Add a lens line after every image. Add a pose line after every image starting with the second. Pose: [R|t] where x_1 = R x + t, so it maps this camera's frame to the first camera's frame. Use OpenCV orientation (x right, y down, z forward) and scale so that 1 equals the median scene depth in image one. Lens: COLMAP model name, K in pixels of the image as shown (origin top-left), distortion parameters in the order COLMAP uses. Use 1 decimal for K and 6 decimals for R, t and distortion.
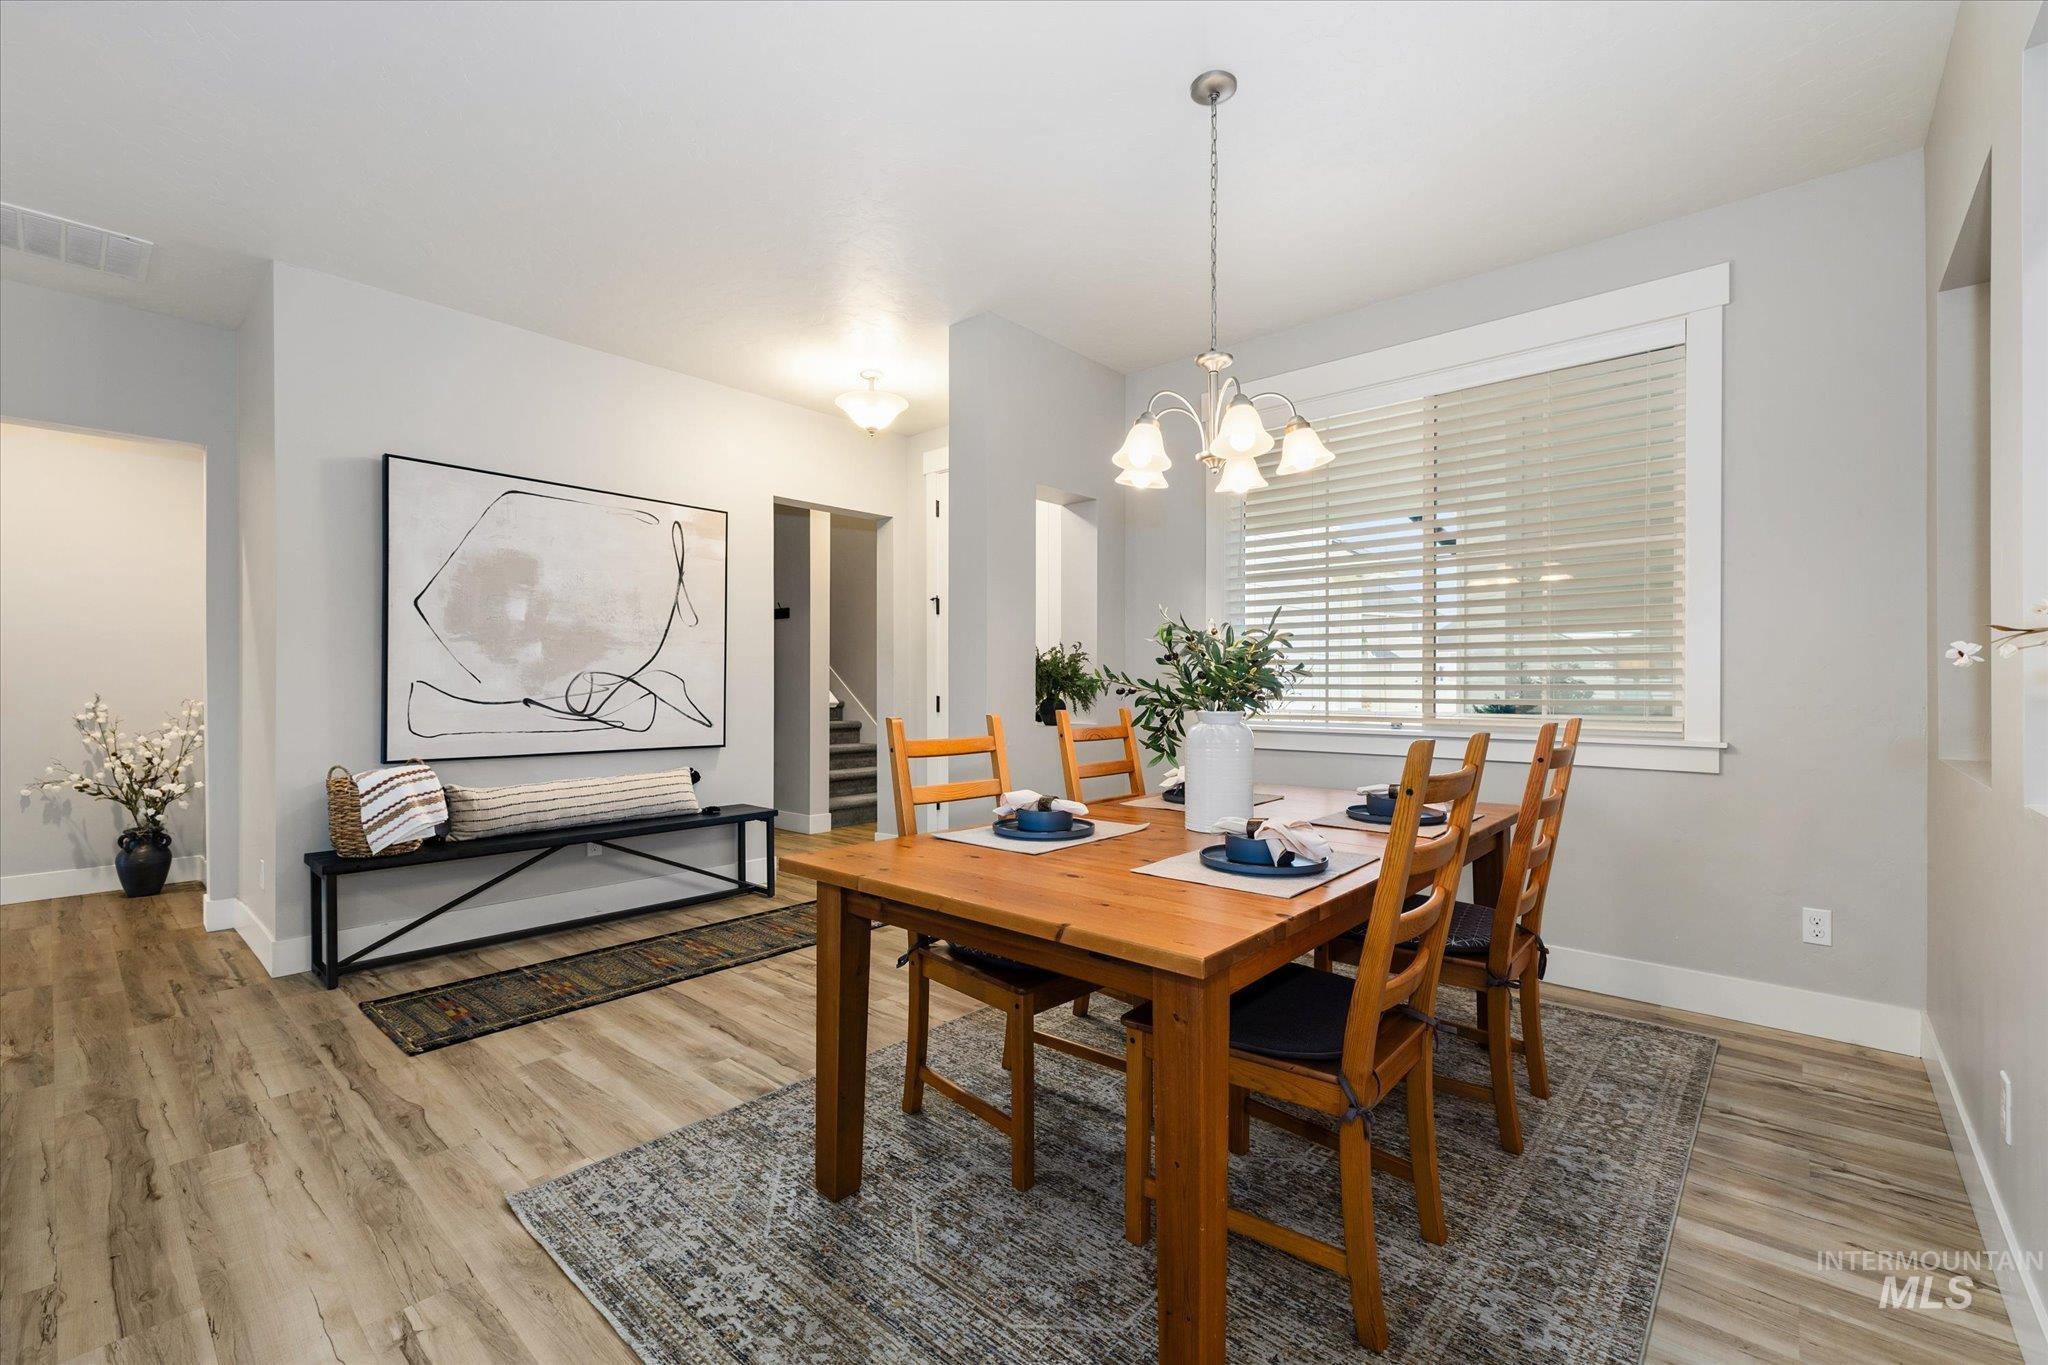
lens RADIAL K [[873.1, 0, 1031.8], [0, 873.1, 676.3], [0, 0, 1]] dist [-0.001125, 0.000044]
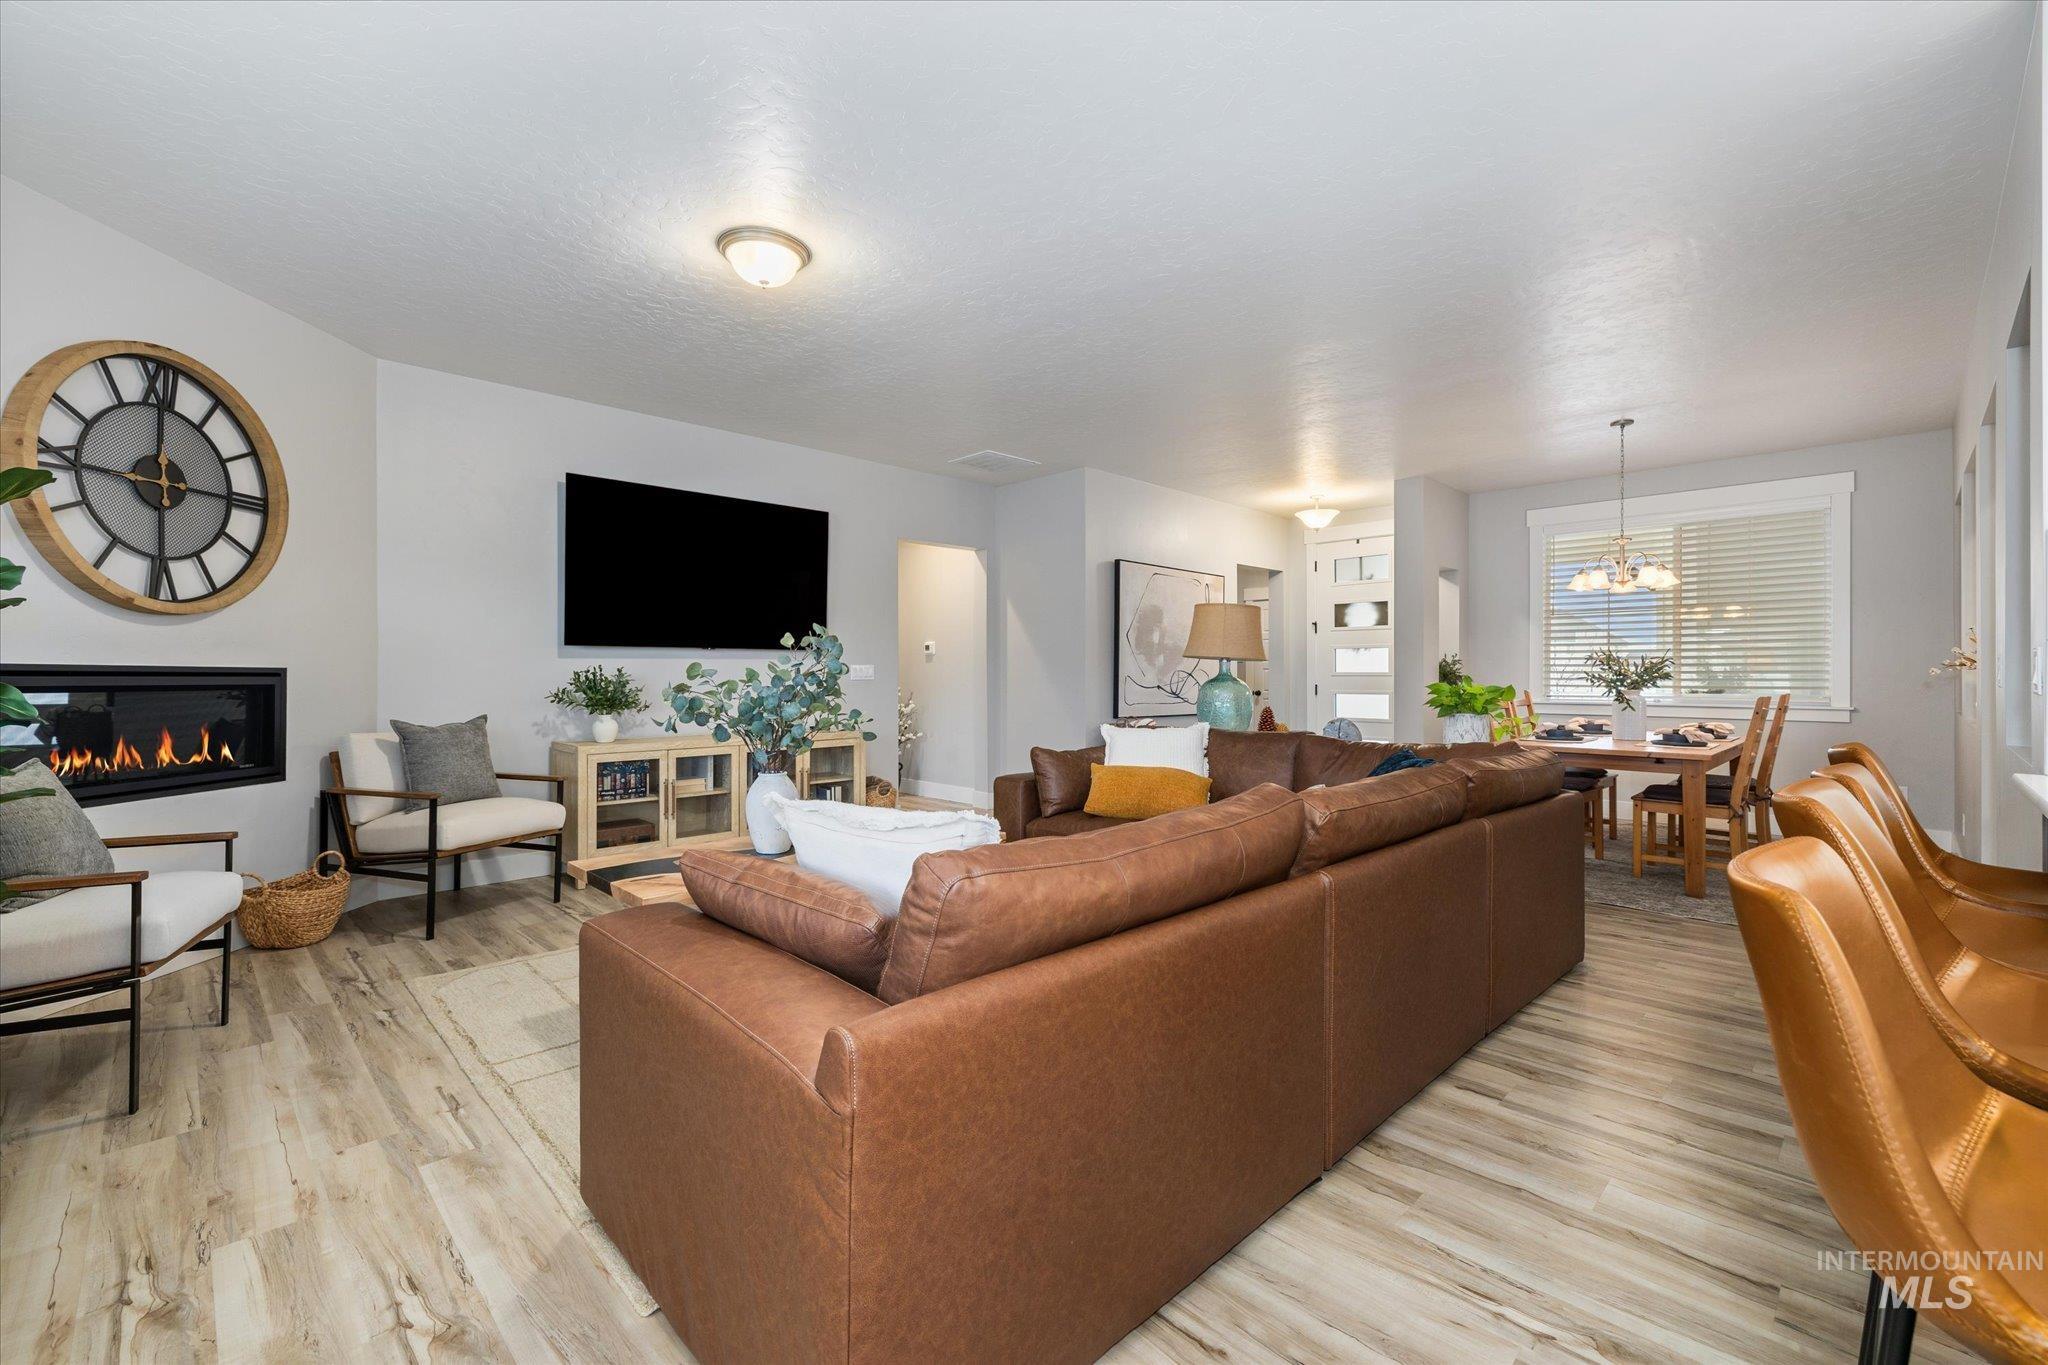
lens RADIAL K [[873.1, 0, 1027.4], [0, 873.1, 672.1], [0, 0, 1]] dist [-0.001125, 0.000044]
pose [[0.997428, 0.005182, -0.071490, -0.722443], [-0.004528, 0.999946, 0.009304, -0.018376], [0.071535, -0.008957, 0.997398, -0.865518]]
